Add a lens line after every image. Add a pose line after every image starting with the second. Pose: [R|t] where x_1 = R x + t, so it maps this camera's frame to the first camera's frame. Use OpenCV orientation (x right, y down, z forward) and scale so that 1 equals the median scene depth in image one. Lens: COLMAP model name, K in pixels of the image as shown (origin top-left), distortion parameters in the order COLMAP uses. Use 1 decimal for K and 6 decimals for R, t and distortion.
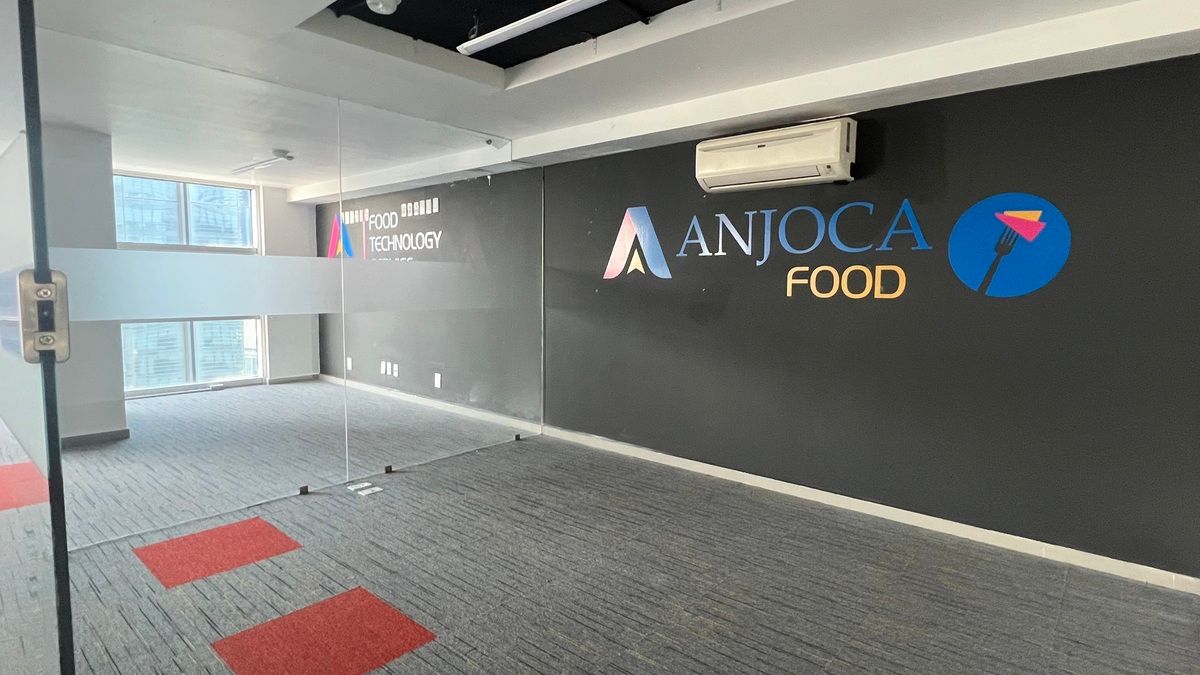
lens RADIAL K [[621.3, 0, 598.8], [0, 621.3, 340.8], [0, 0, 1]] dist [0.001491, -0.000020]
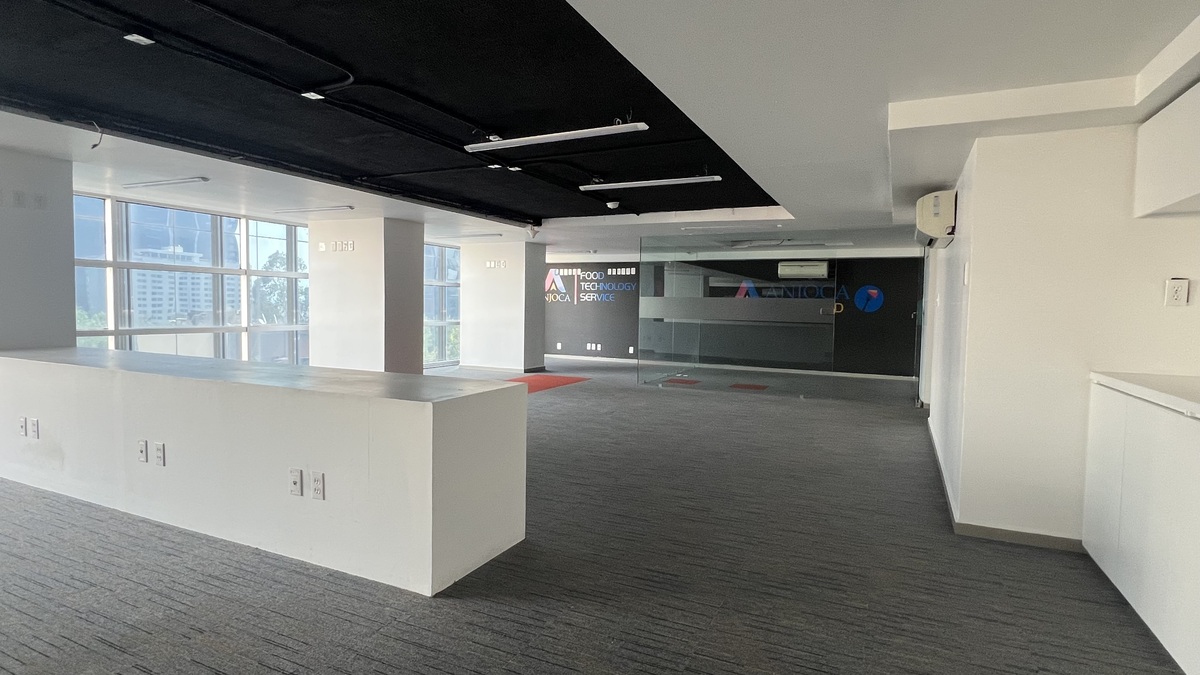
lens RADIAL K [[621.3, 0, 598.8], [0, 621.3, 340.8], [0, 0, 1]] dist [0.001491, -0.000020]
pose [[0.962640, -0.010136, 0.270594, -0.922439], [0.017247, 0.999565, -0.023912, 0.078034], [-0.270234, 0.027686, 0.962397, -1.033476]]
